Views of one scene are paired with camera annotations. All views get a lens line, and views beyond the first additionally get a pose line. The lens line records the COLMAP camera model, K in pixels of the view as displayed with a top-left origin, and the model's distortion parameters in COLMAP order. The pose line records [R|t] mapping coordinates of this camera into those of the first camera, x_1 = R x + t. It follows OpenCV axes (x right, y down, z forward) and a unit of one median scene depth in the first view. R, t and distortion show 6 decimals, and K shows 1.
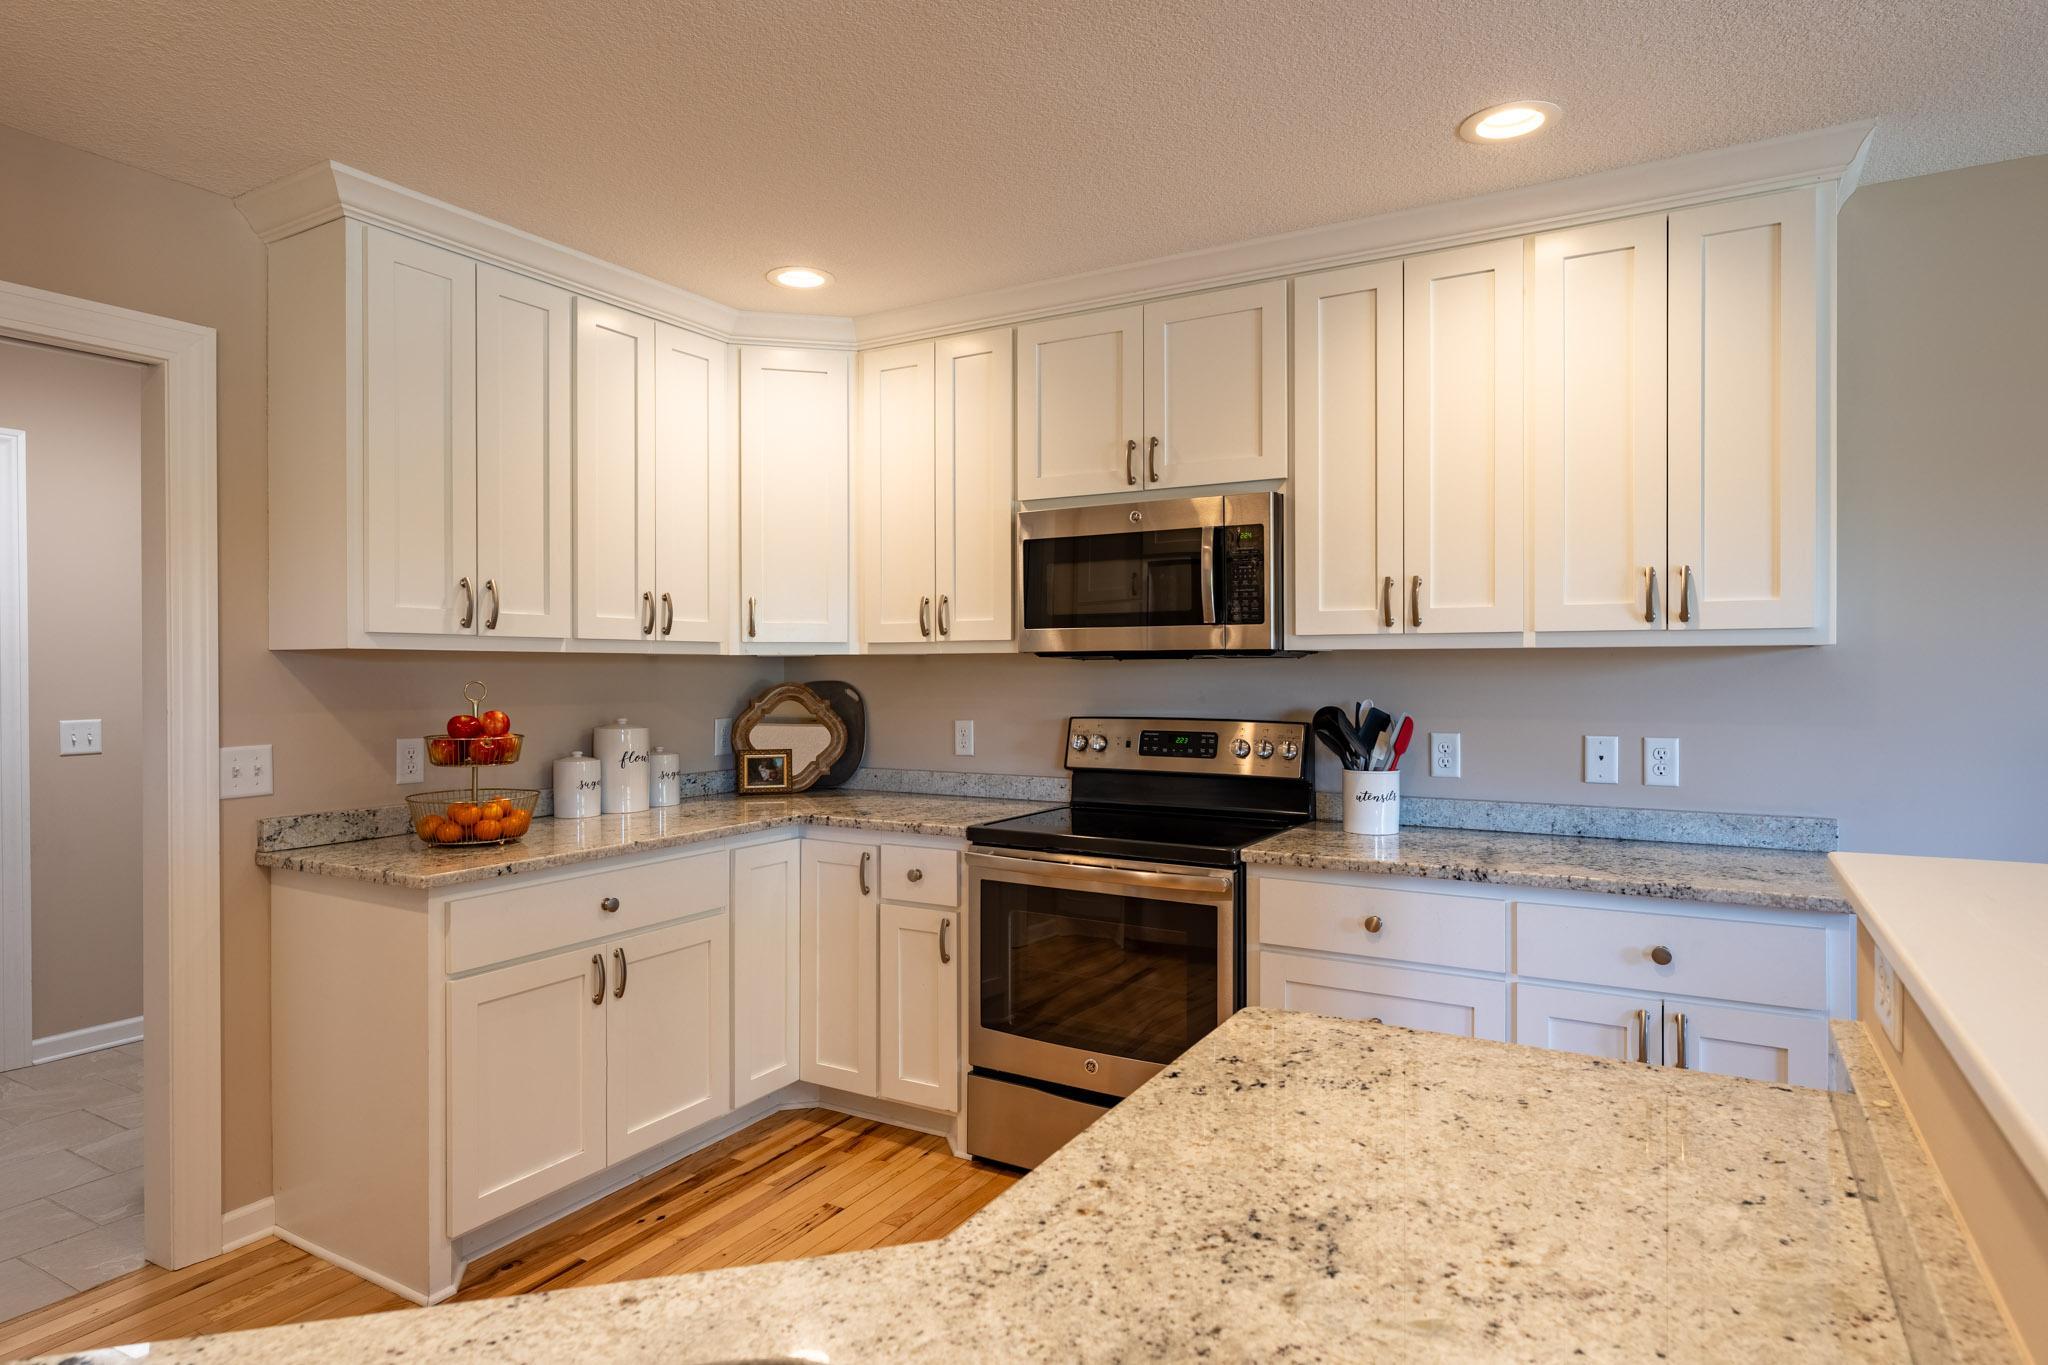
lens RADIAL K [[1140.3, 0, 1019.3], [0, 1140.3, 676.2], [0, 0, 1]] dist [0.001318, 0.000712]
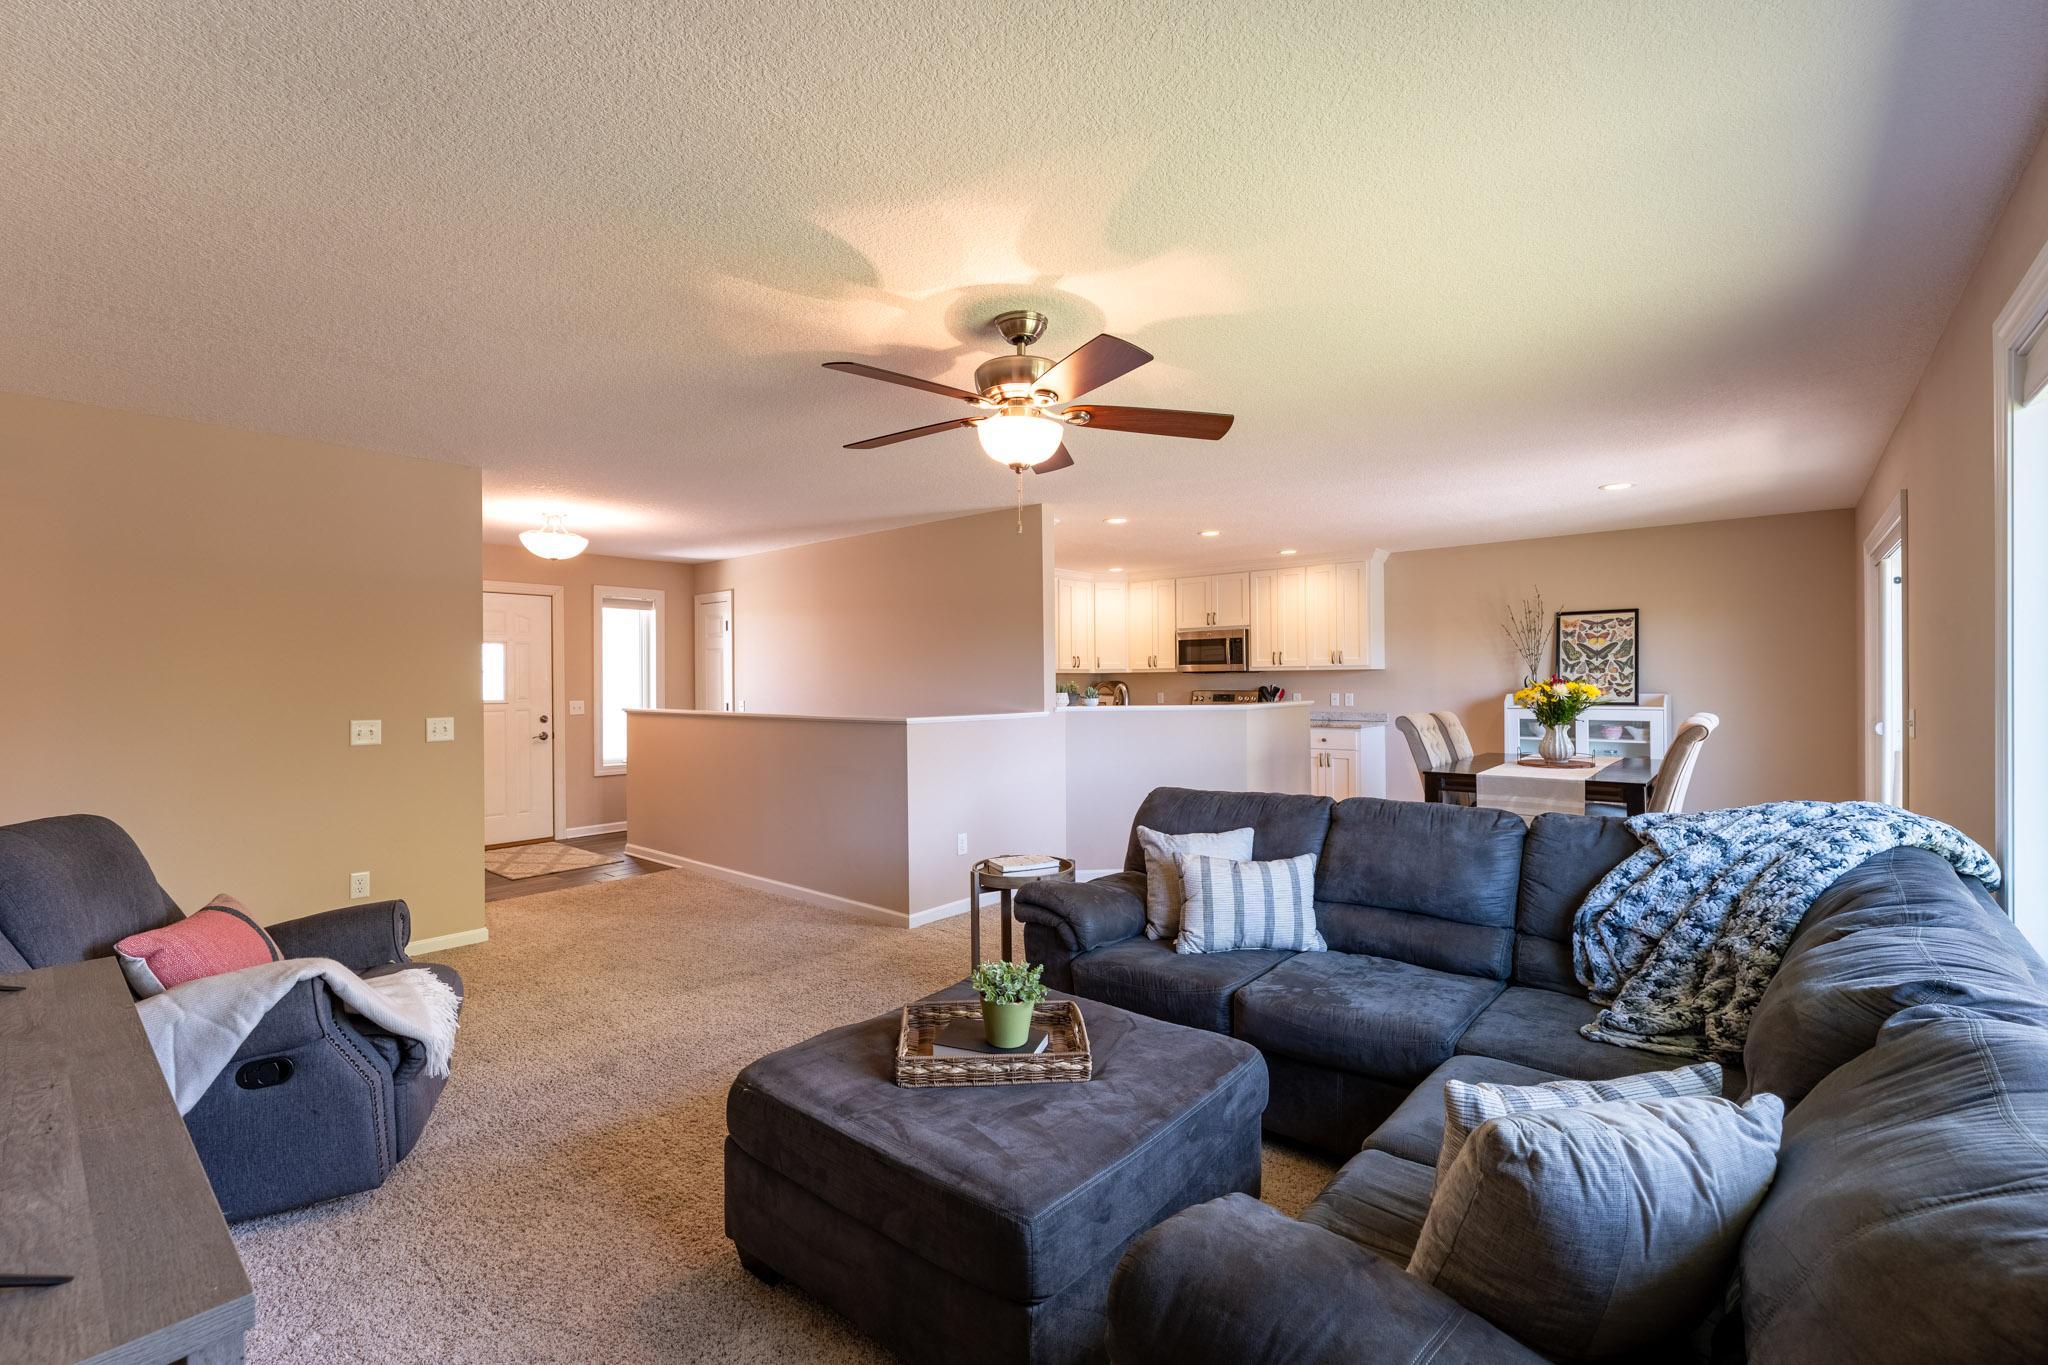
lens RADIAL K [[867.5, 0, 1019.1], [0, 867.5, 680.2], [0, 0, 1]] dist [-0.001213, -0.000157]
pose [[0.980852, -0.005700, -0.194671, 0.047442], [0.004646, 0.999972, -0.005869, 0.020551], [0.194699, 0.004852, 0.980851, -1.930863]]
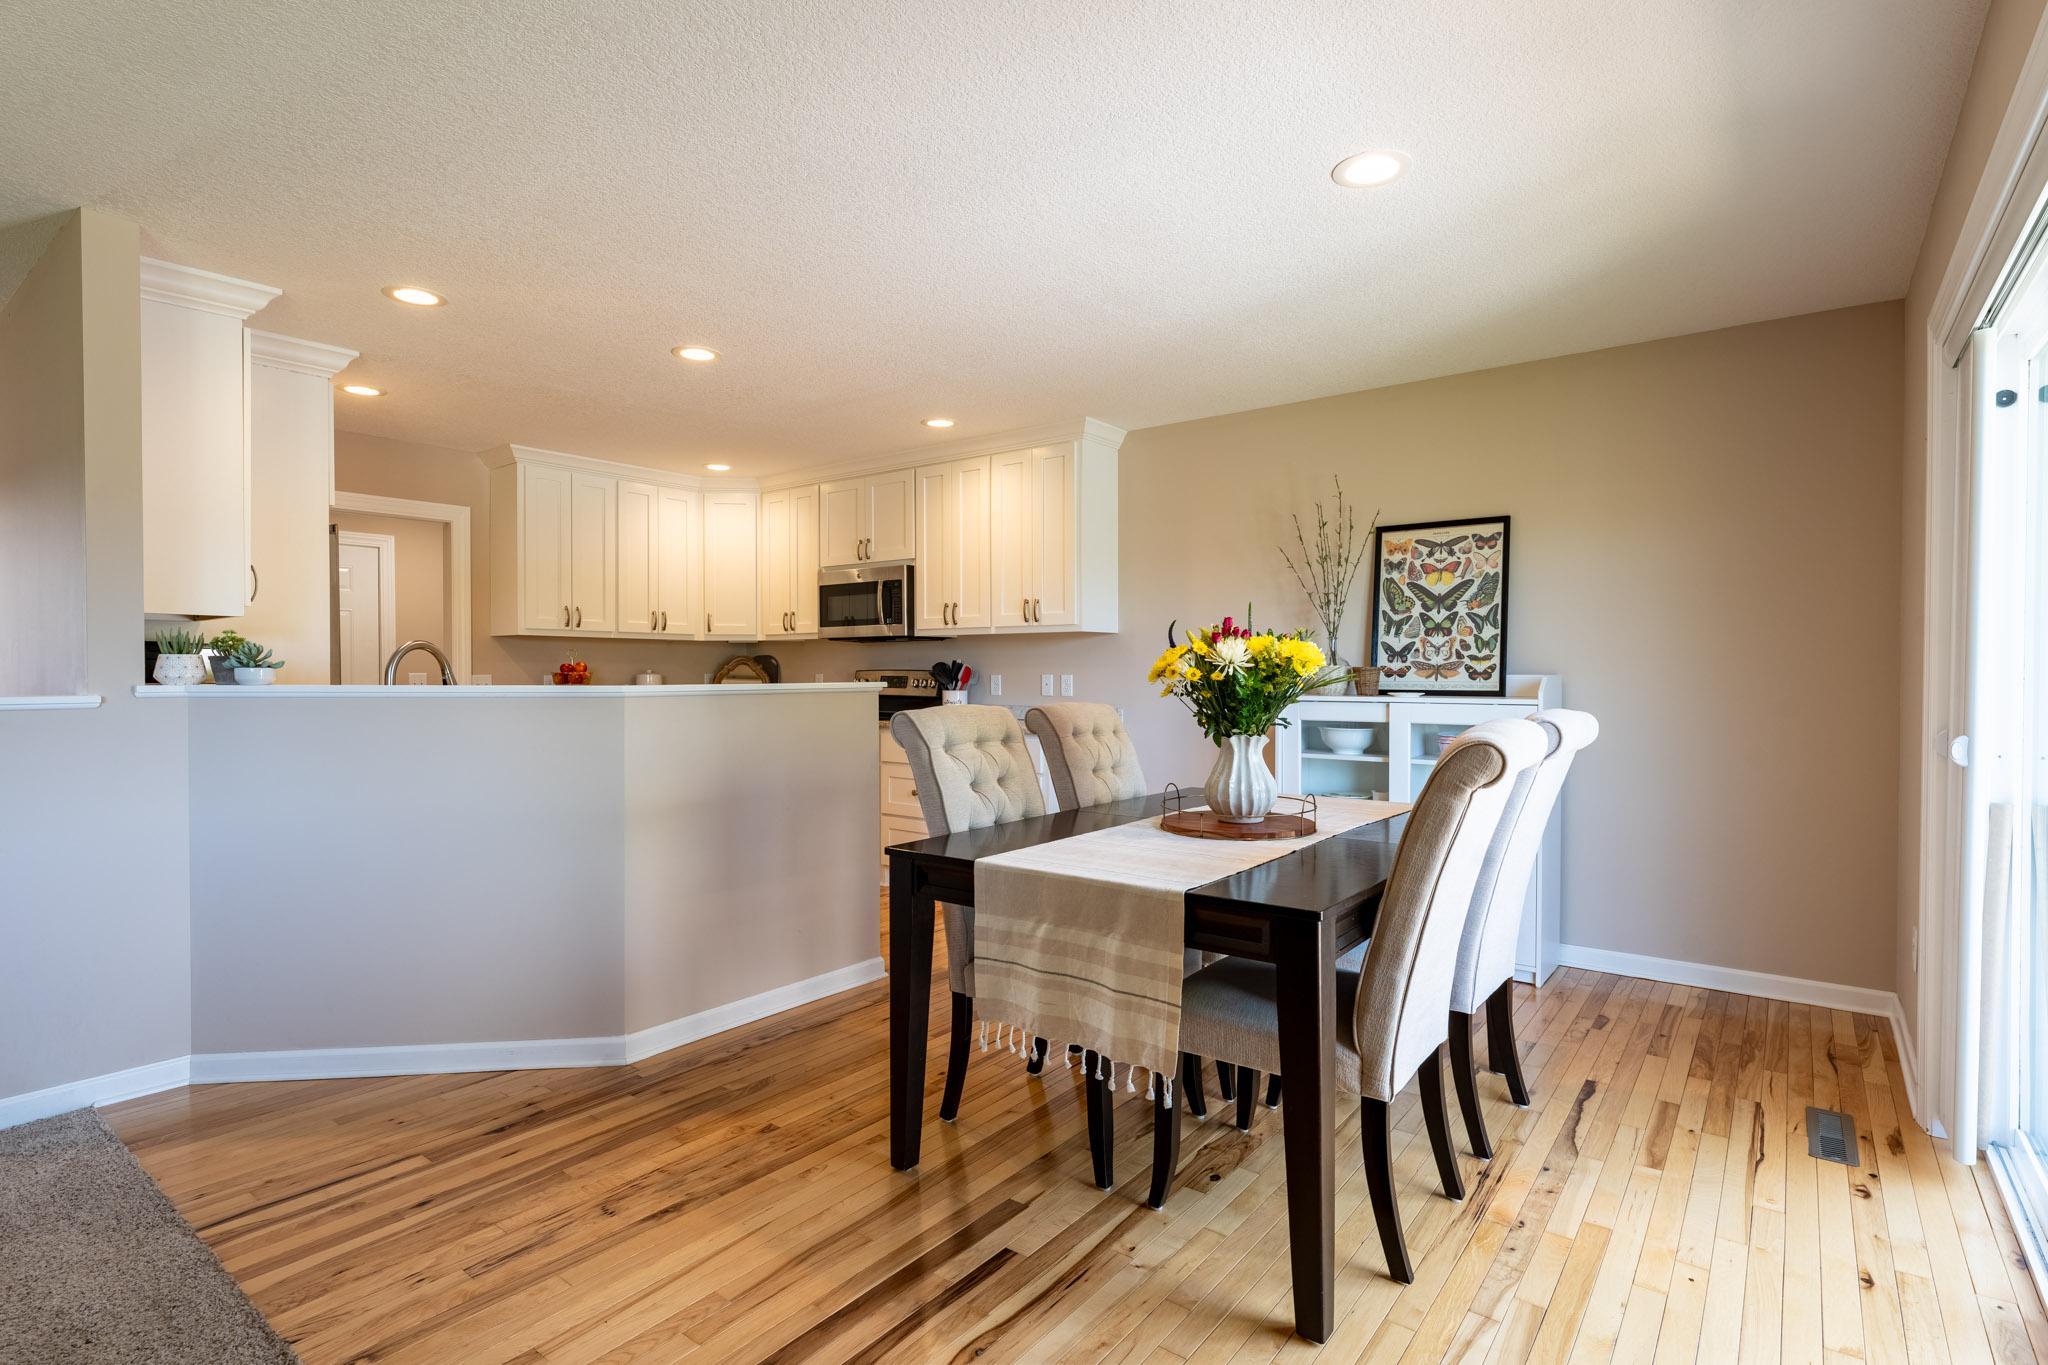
lens RADIAL K [[1000.3, 0, 1014.9], [0, 1000.3, 686.8], [0, 0, 1]] dist [-0.000222, 0.000052]
pose [[0.990005, 0.005627, -0.140917, 0.699501], [-0.004333, 0.999946, 0.009491, 0.056152], [0.140963, -0.008785, 0.989976, -0.892808]]
